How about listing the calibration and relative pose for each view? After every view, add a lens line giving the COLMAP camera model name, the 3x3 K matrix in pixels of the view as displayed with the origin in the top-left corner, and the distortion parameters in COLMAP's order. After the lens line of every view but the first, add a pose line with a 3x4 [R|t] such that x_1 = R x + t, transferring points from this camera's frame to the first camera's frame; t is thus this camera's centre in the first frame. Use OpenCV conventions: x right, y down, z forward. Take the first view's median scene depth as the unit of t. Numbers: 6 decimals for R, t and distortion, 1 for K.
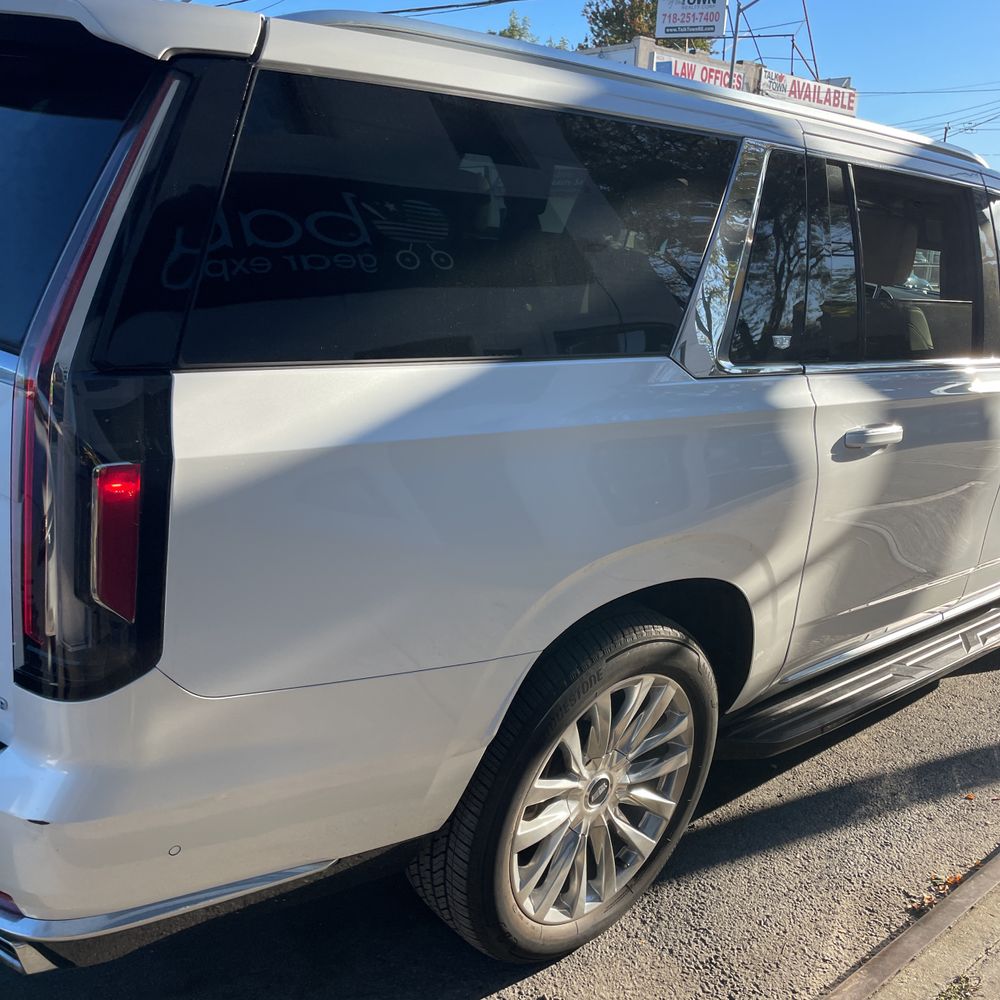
lens RADIAL K [[970.7, 0, 501.8], [0, 970.7, 523.1], [0, 0, 1]] dist [0.088839, -0.110614]
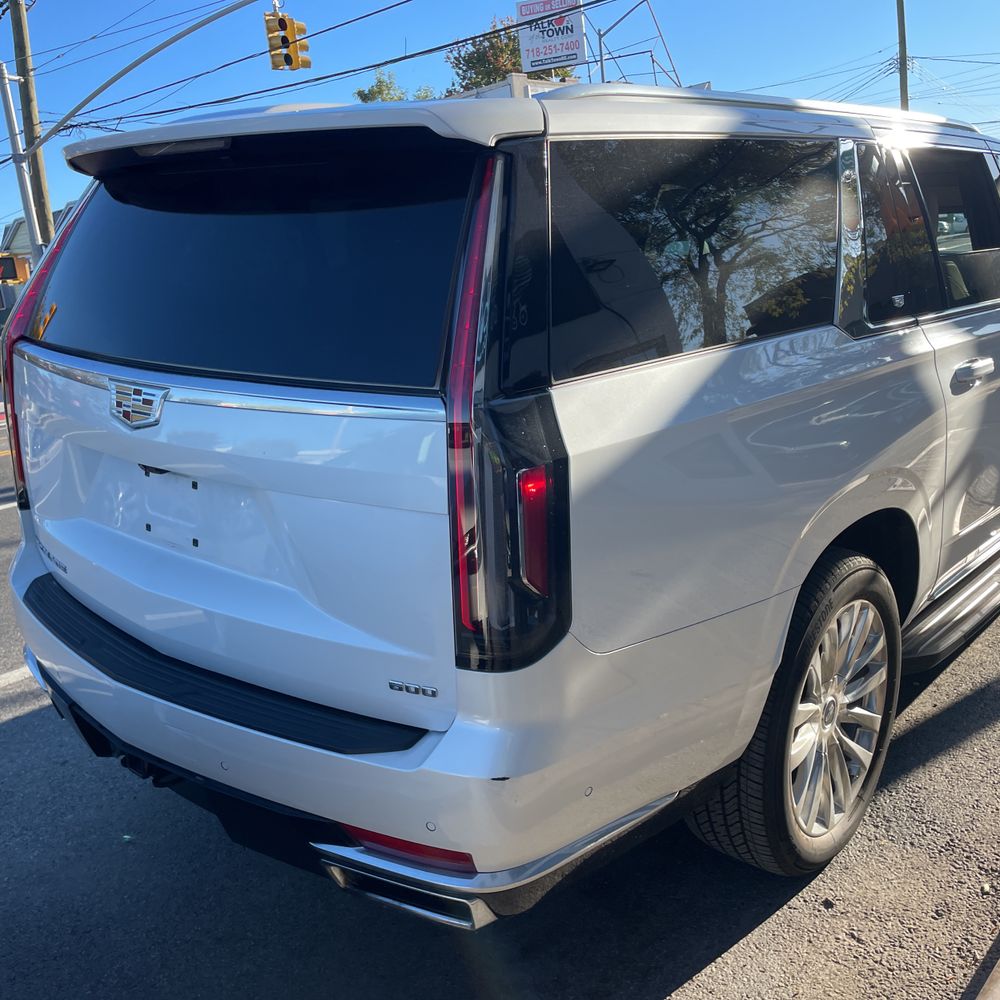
lens RADIAL K [[975.6, 0, 500.0], [0, 975.6, 500.0], [0, 0, 1]] dist [0.089077, -0.111245]
pose [[0.980673, -0.180006, 0.076668, -0.309786], [0.184189, 0.981543, -0.051460, 0.020609], [-0.065990, 0.064587, 0.995728, -0.125714]]
